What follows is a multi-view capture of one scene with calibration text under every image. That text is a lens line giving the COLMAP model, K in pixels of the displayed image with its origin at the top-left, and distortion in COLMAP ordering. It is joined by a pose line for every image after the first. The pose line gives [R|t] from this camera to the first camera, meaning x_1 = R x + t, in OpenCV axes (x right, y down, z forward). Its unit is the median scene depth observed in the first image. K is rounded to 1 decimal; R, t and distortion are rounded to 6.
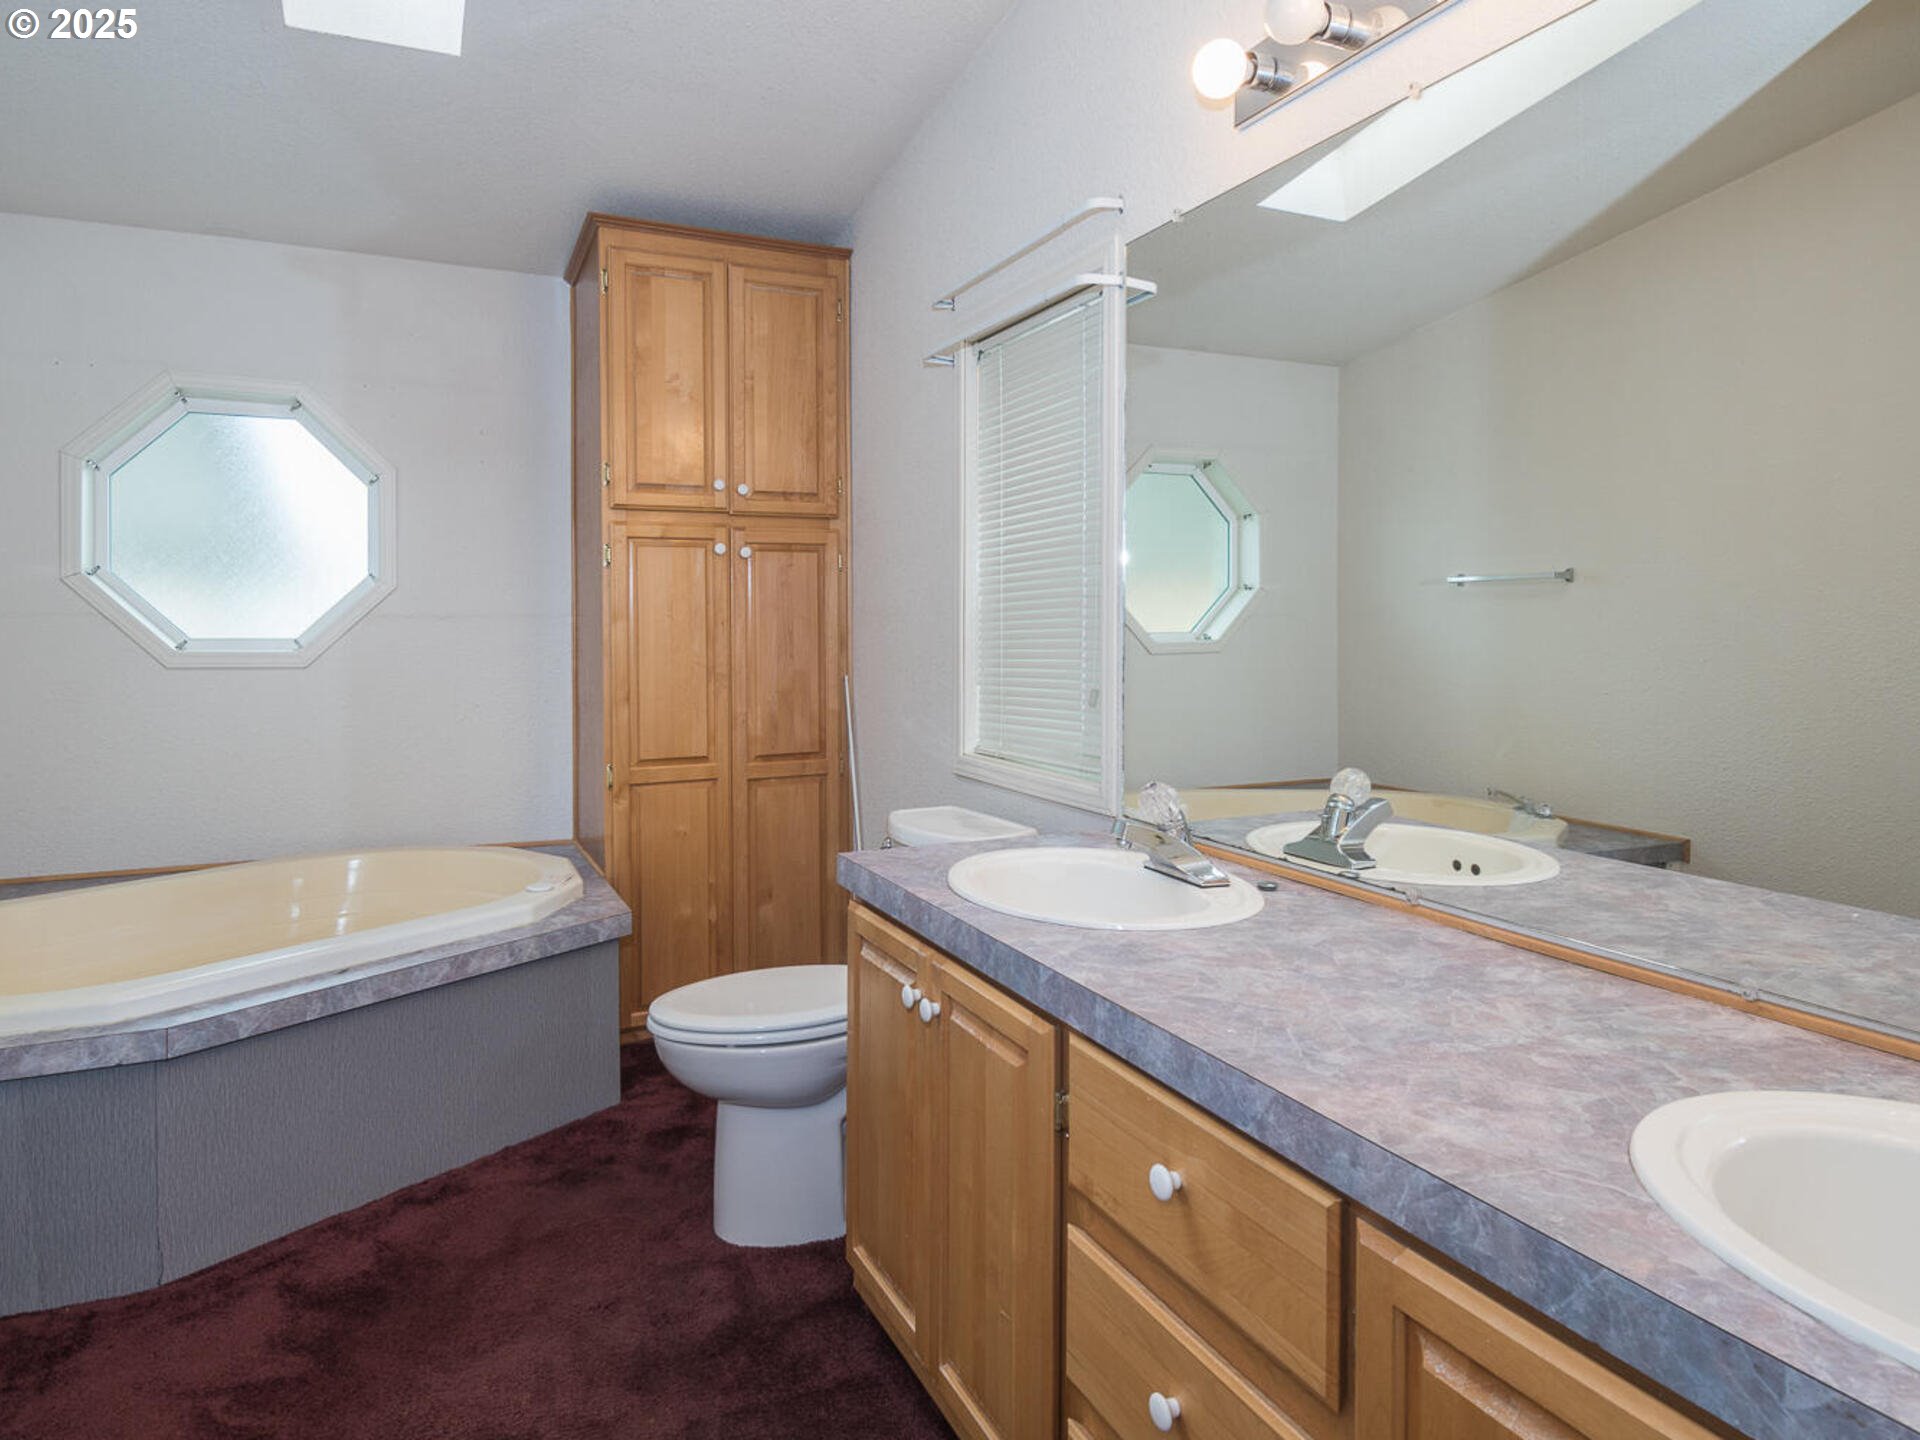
lens RADIAL K [[1173.1, 0, 960.0], [0, 1173.1, 720.0], [0, 0, 1]] dist [0.053459, -0.062274]
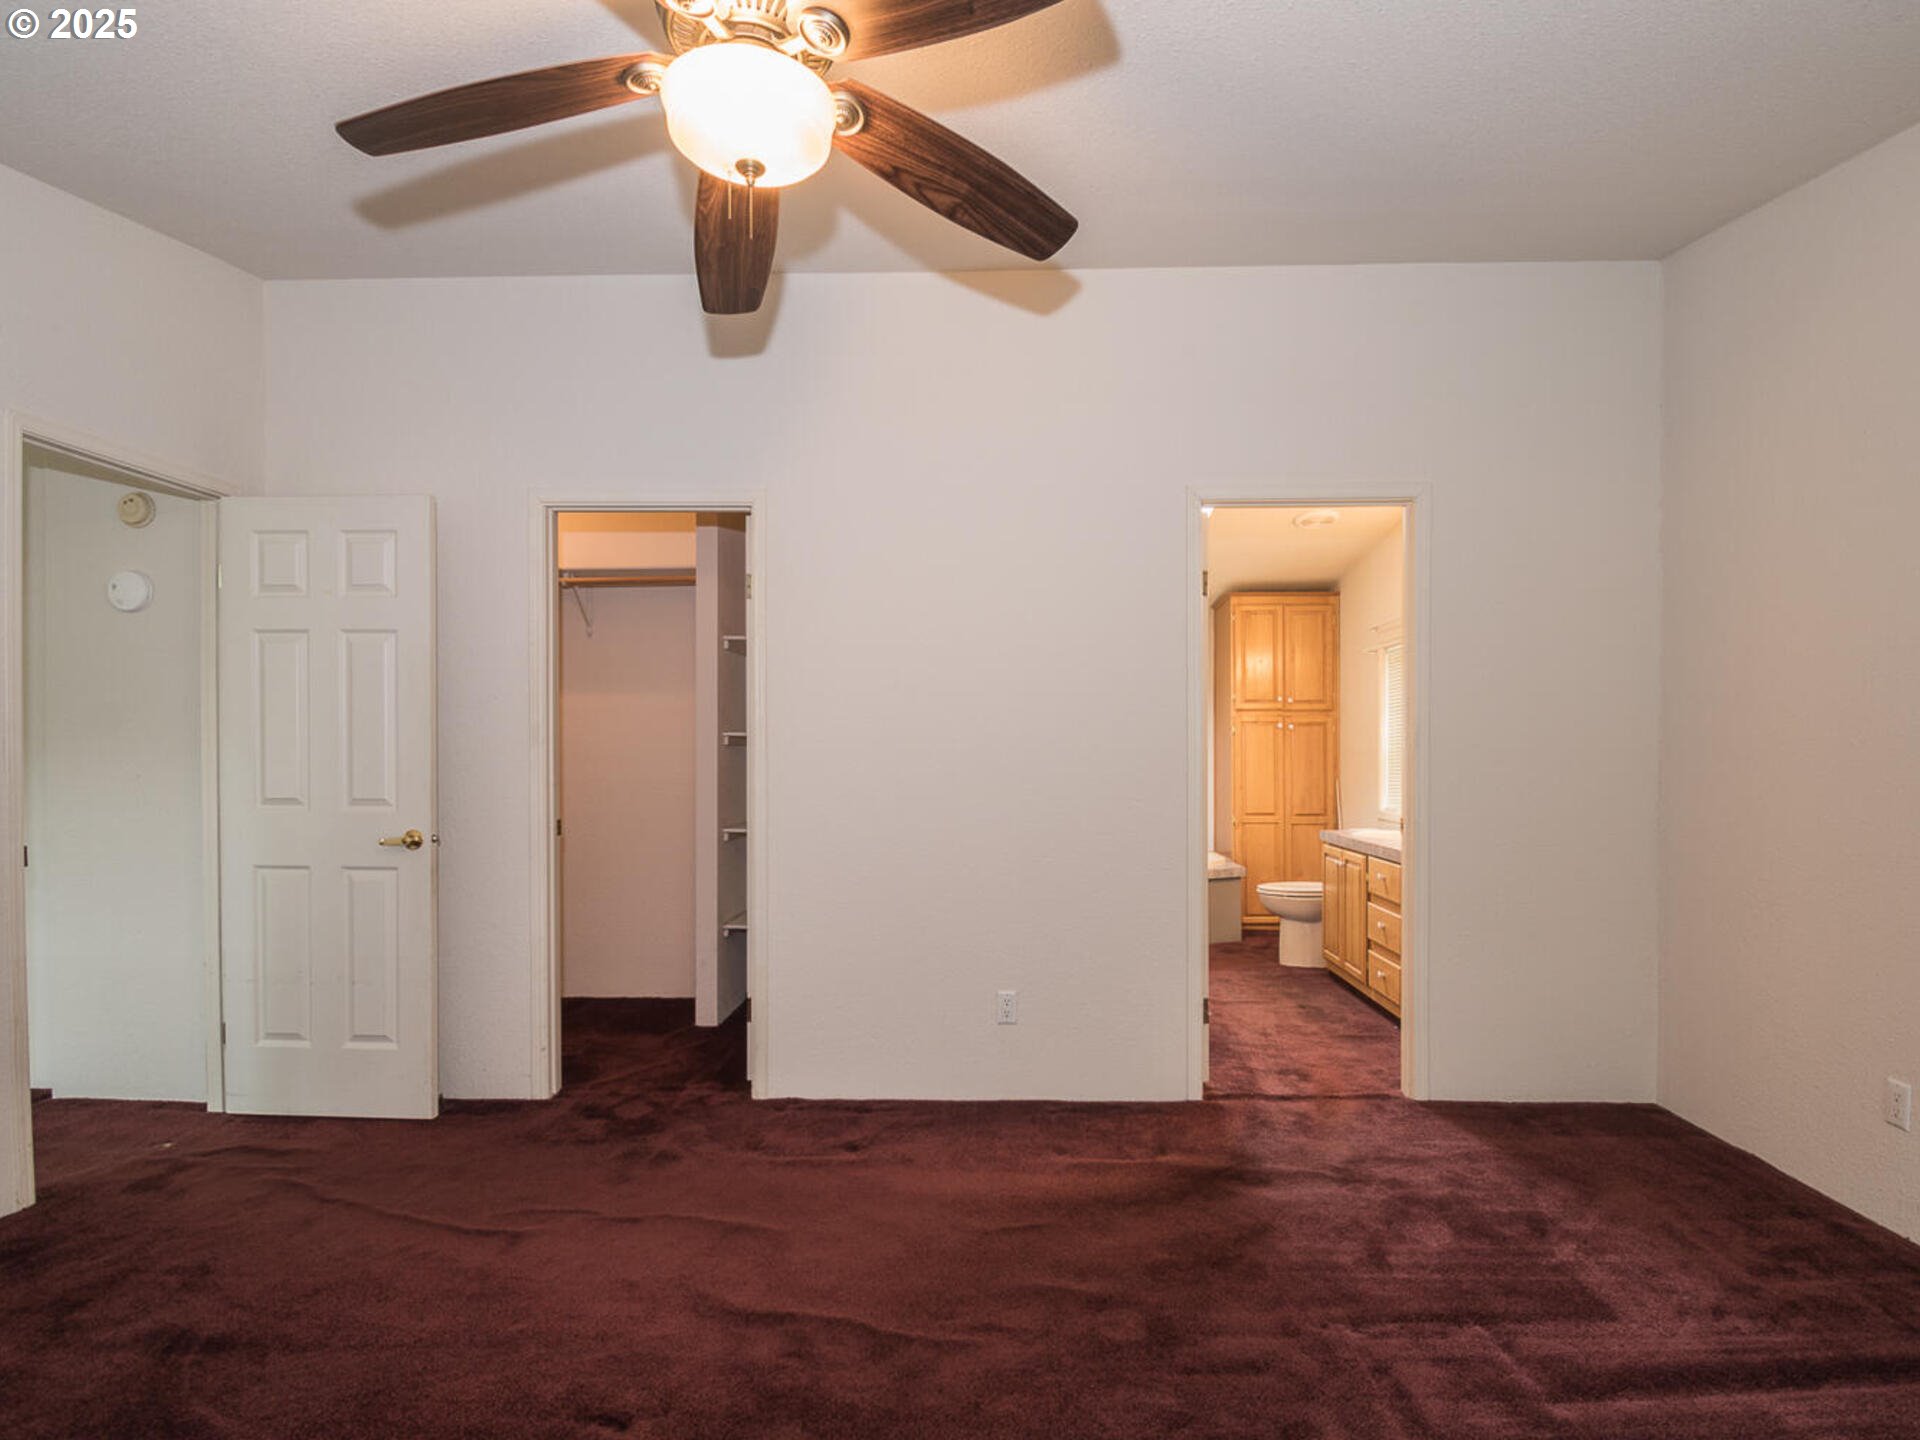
lens RADIAL K [[1173.1, 0, 960.0], [0, 1173.1, 720.0], [0, 0, 1]] dist [0.053459, -0.062274]
pose [[0.896314, -0.018785, -0.443021, 0.269260], [-0.030788, 0.994055, -0.104438, 0.110130], [0.442349, 0.107249, 0.890407, -1.397735]]
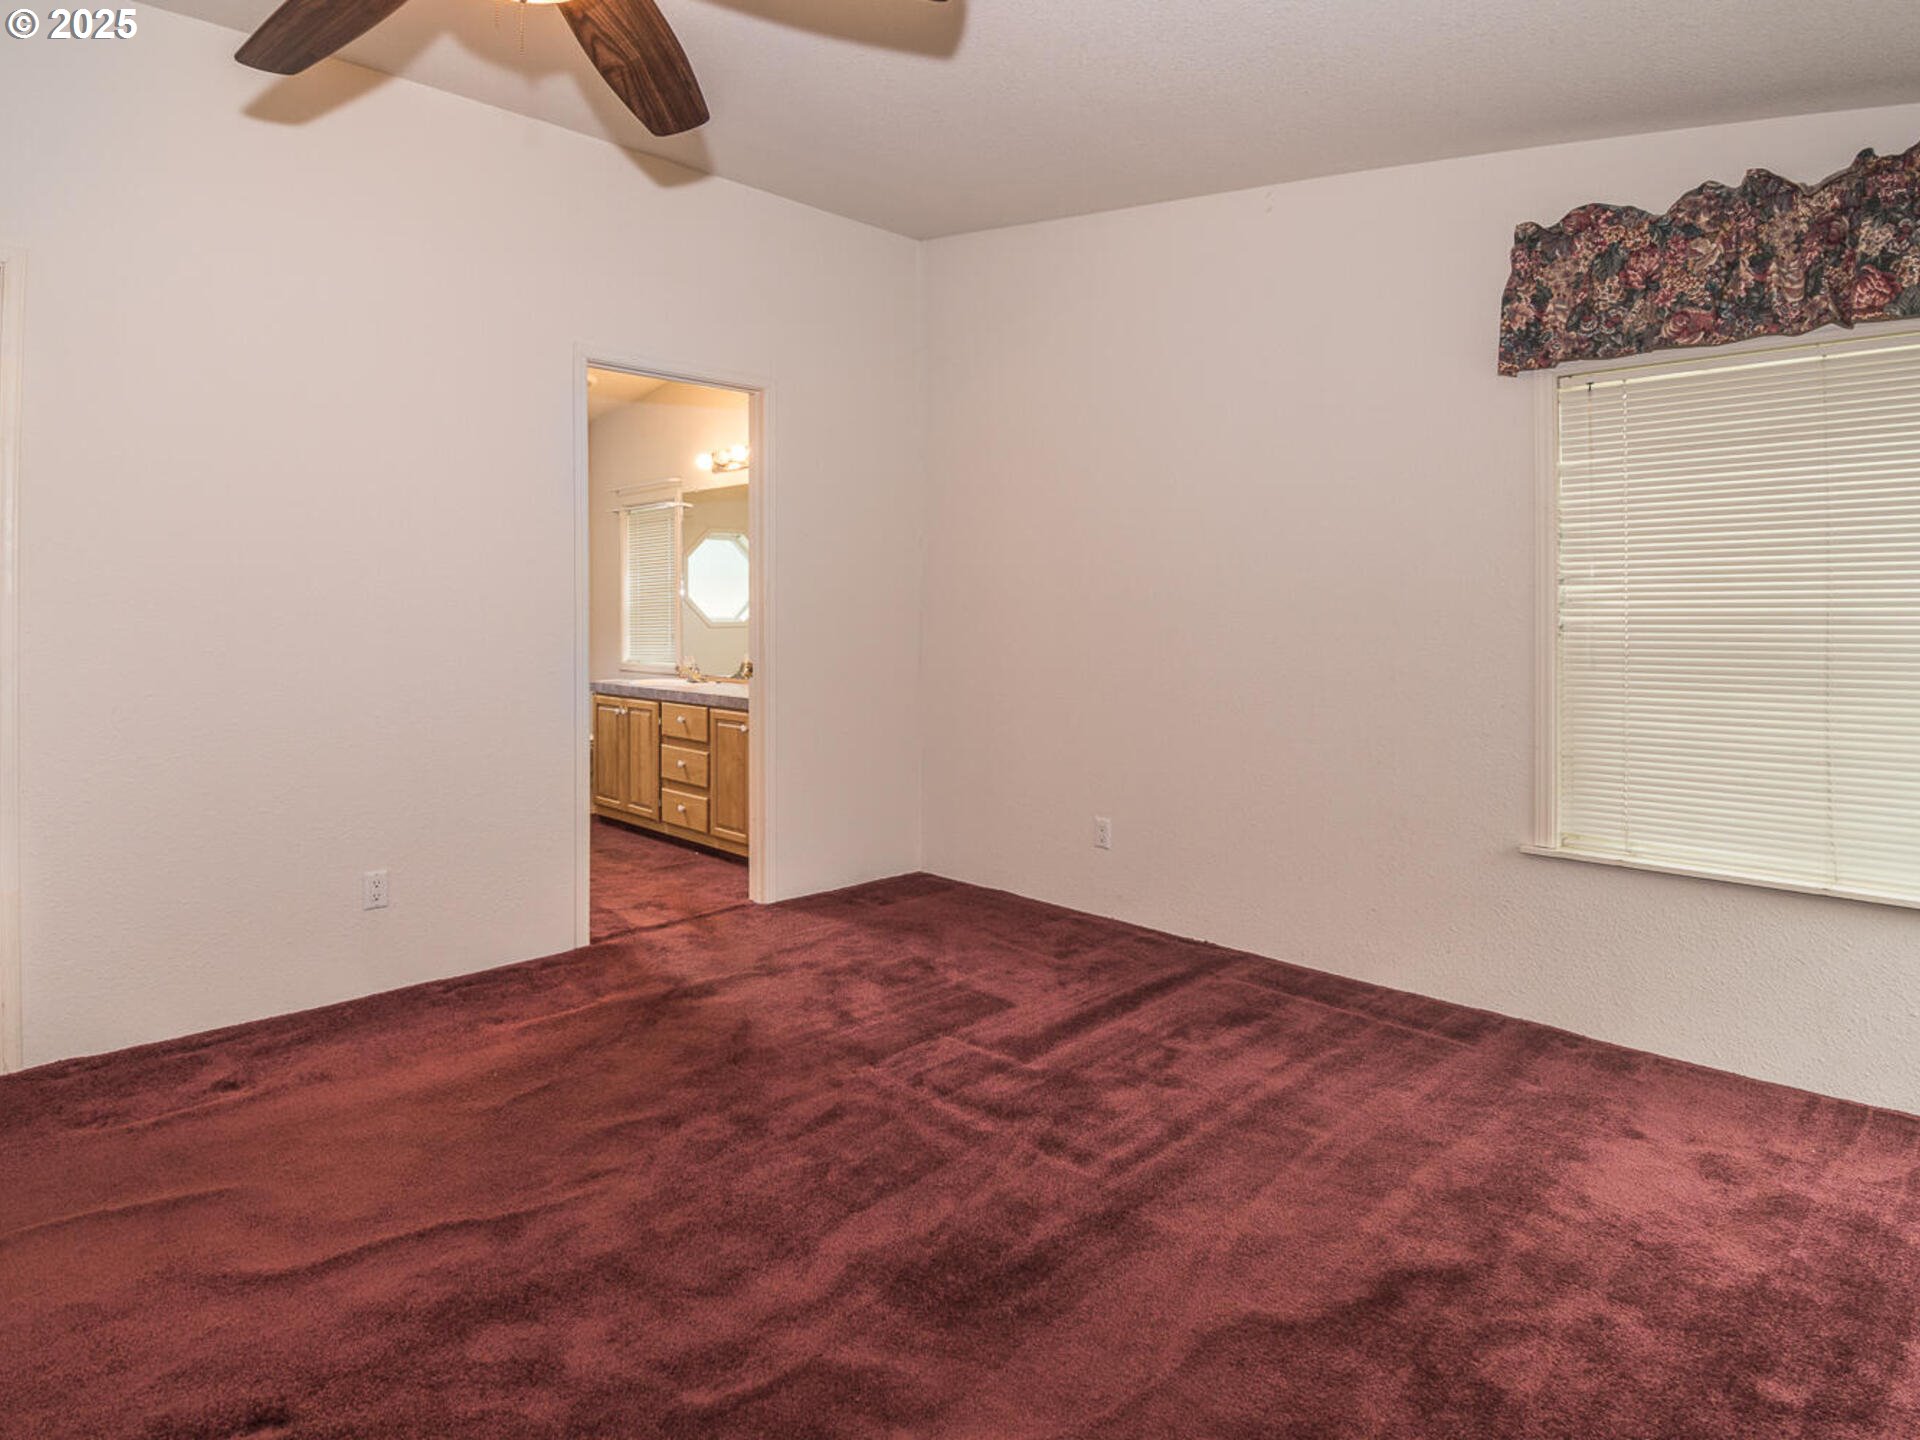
lens RADIAL K [[1161.6, 0, 1048.7], [0, 1161.6, 544.5], [0, 0, 1]] dist [-0.001942, -0.004040]
pose [[0.918298, 0.018470, 0.395458, -0.130785], [0.036663, 0.990651, -0.131404, 0.126153], [-0.394188, 0.135167, 0.909036, -1.532790]]
